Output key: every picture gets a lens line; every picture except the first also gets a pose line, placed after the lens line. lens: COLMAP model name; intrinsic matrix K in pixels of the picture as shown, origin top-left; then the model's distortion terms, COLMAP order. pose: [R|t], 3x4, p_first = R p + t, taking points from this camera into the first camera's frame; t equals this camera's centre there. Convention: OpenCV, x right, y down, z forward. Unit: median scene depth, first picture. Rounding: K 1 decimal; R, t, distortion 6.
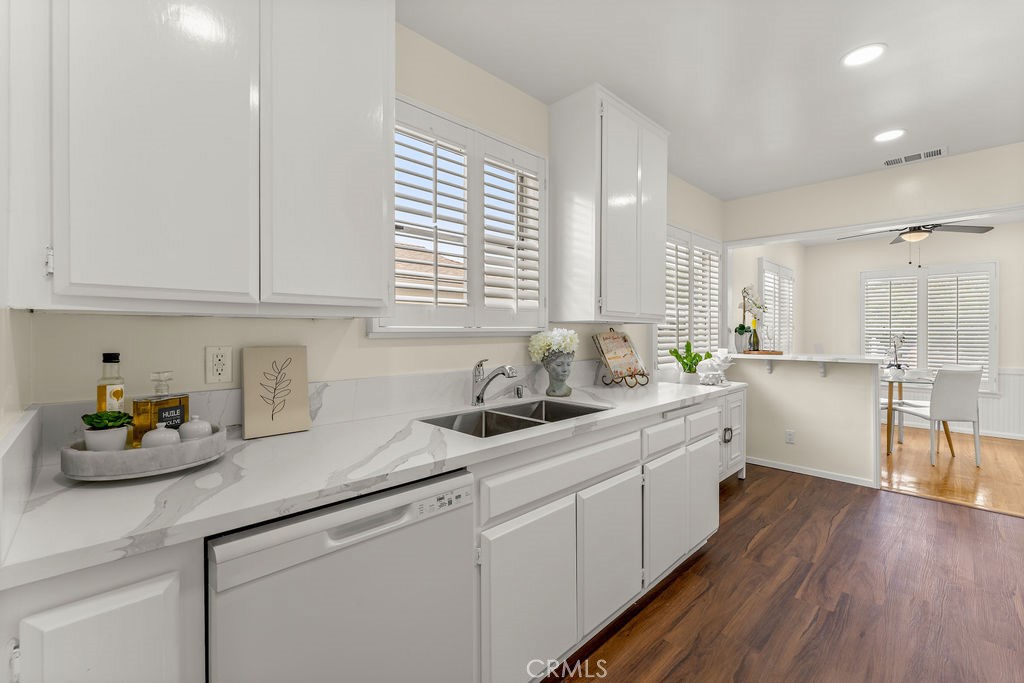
lens RADIAL K [[434.9, 0, 516.0], [0, 434.9, 338.1], [0, 0, 1]] dist [-0.003374, -0.000608]
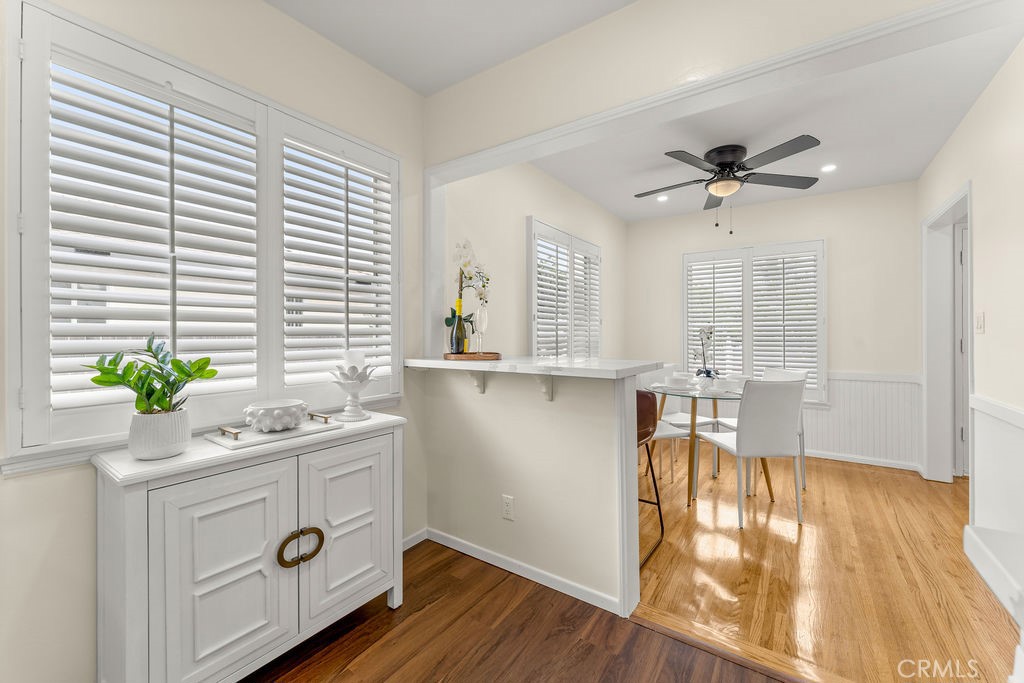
lens RADIAL K [[413.6, 0, 516.4], [0, 413.6, 338.2], [0, 0, 1]] dist [-0.001945, -0.000204]
pose [[0.983055, -0.000448, 0.183313, 0.520637], [0.001295, 0.999989, -0.004497, 0.011597], [-0.183309, 0.004658, 0.983044, 0.450757]]
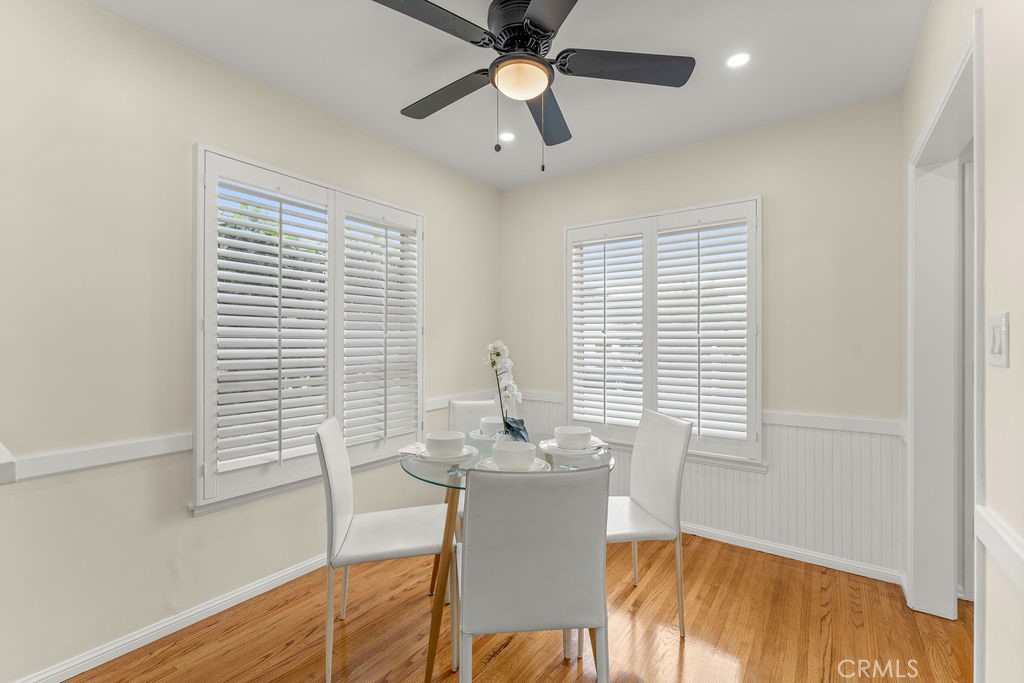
lens RADIAL K [[440.3, 0, 512.5], [0, 440.3, 346.5], [0, 0, 1]] dist [-0.002605, -0.000579]
pose [[0.984903, -0.000372, 0.173106, 0.944789], [0.001070, 0.999992, -0.003936, -0.006305], [-0.173103, 0.004062, 0.984895, 0.699554]]
